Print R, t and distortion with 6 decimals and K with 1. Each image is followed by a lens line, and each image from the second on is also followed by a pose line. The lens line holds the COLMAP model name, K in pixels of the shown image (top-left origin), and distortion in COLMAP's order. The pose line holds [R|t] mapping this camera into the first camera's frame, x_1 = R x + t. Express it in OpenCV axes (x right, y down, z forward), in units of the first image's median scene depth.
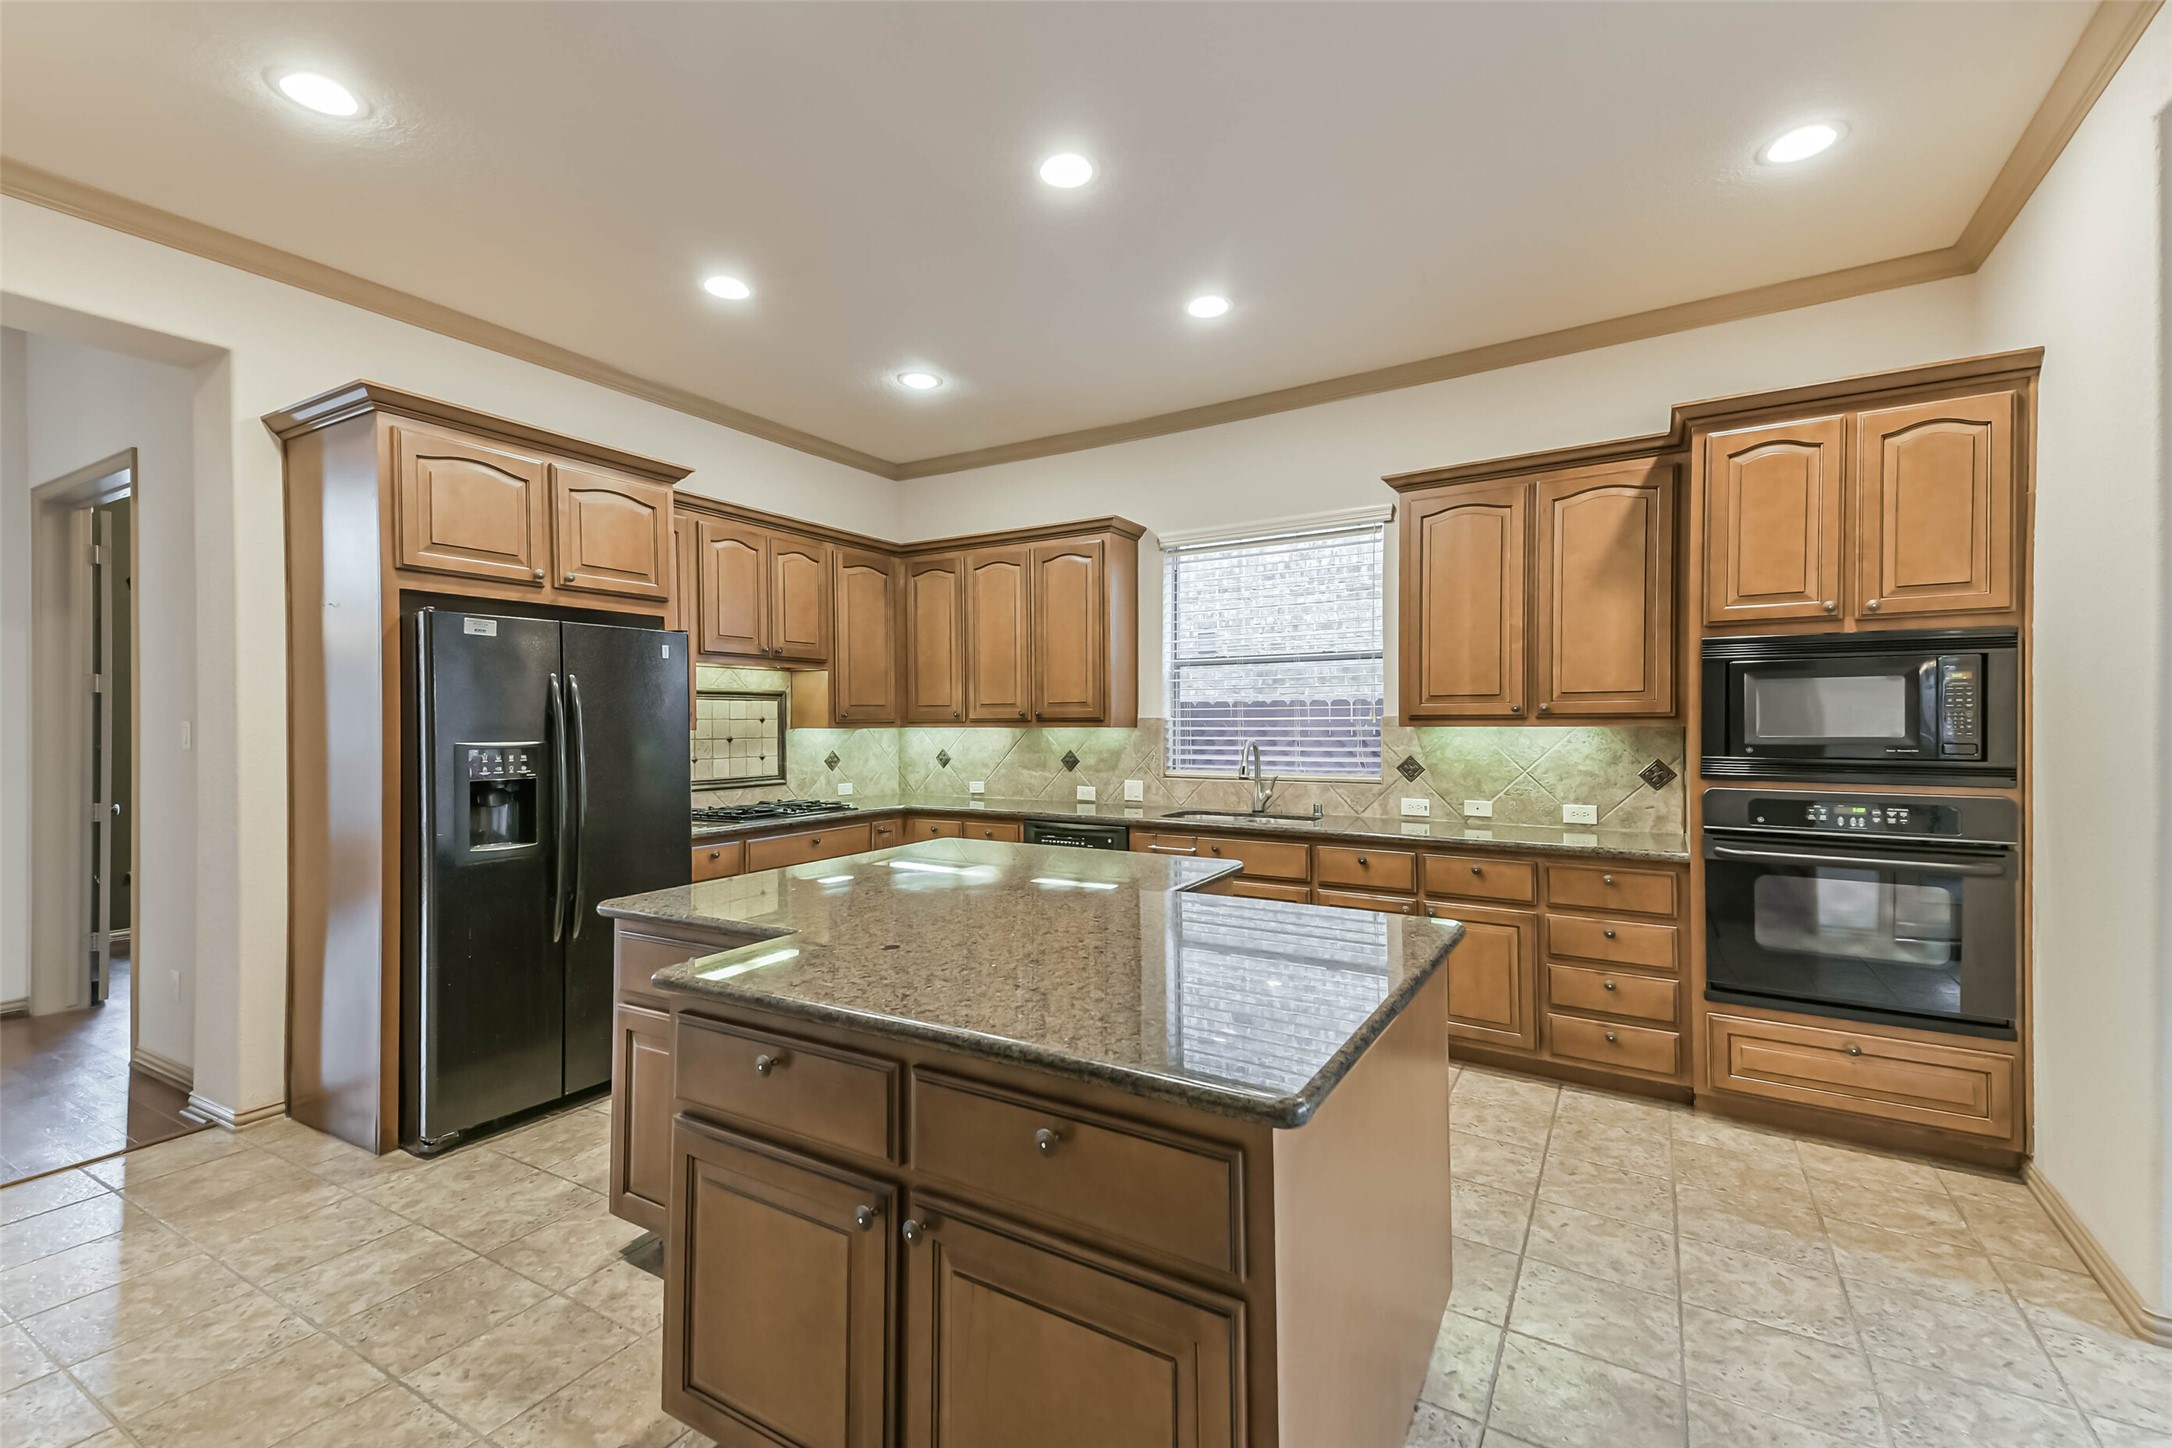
lens RADIAL K [[919.5, 0, 1090.8], [0, 919.5, 721.3], [0, 0, 1]] dist [0.115116, -0.030857]
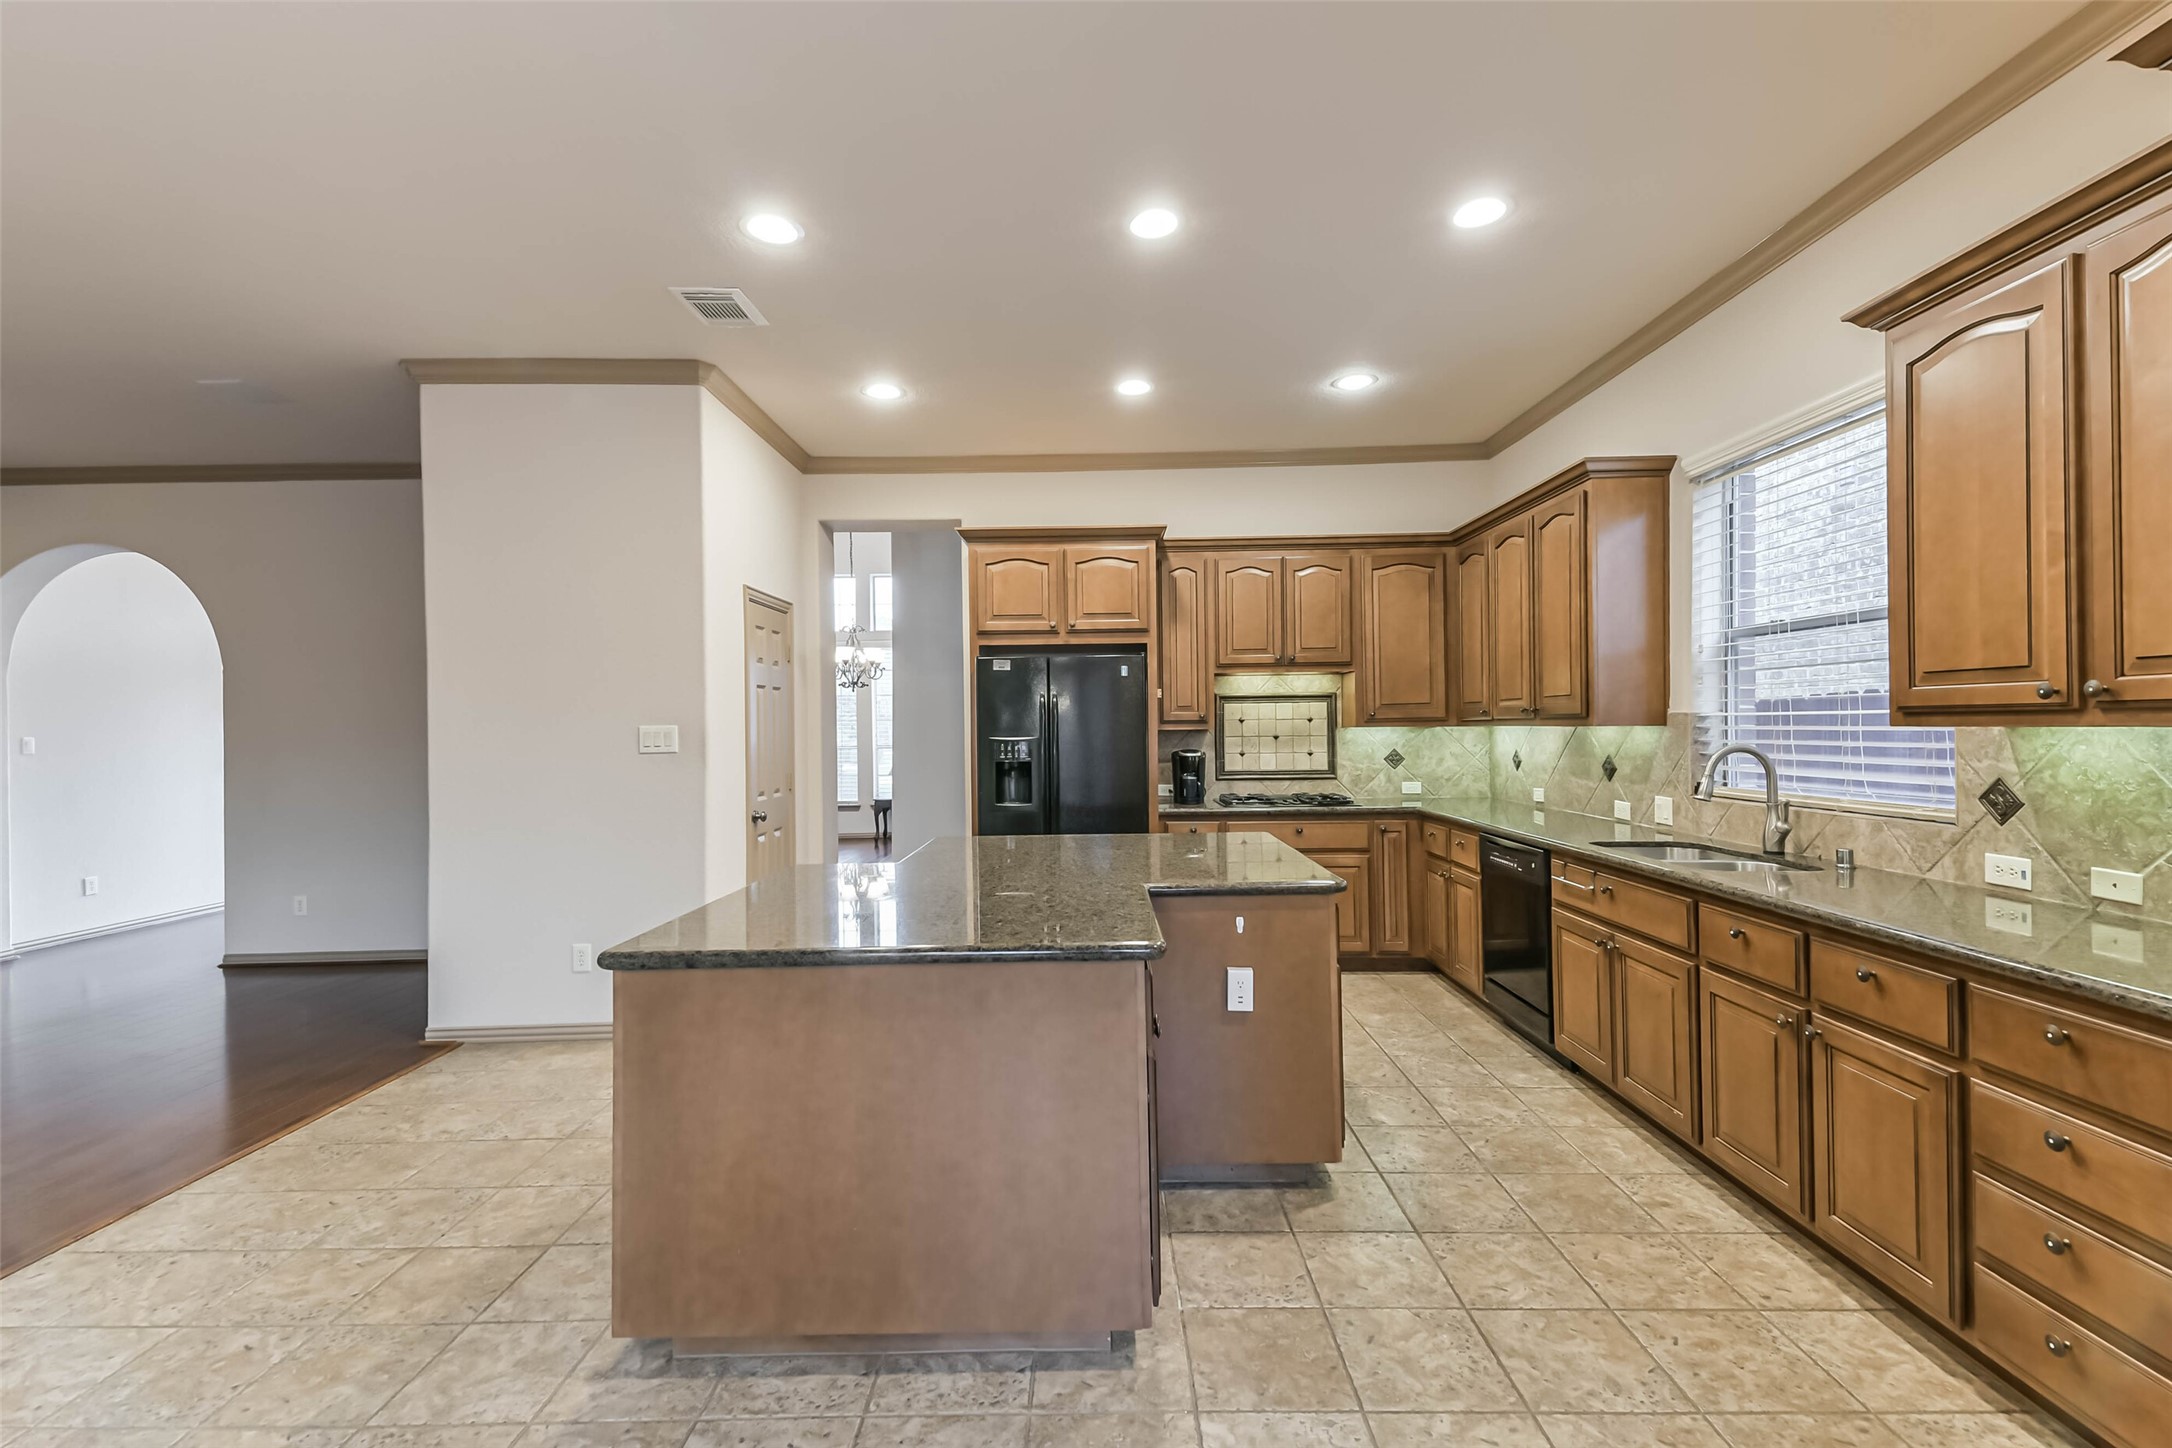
lens RADIAL K [[943.8, 0, 1087.5], [0, 943.8, 720.6], [0, 0, 1]] dist [0.087746, -0.034654]
pose [[0.511064, -0.006175, -0.859520, 0.526238], [0.010306, 0.999946, -0.001056, -0.001919], [0.859481, -0.008319, 0.511100, 0.212685]]
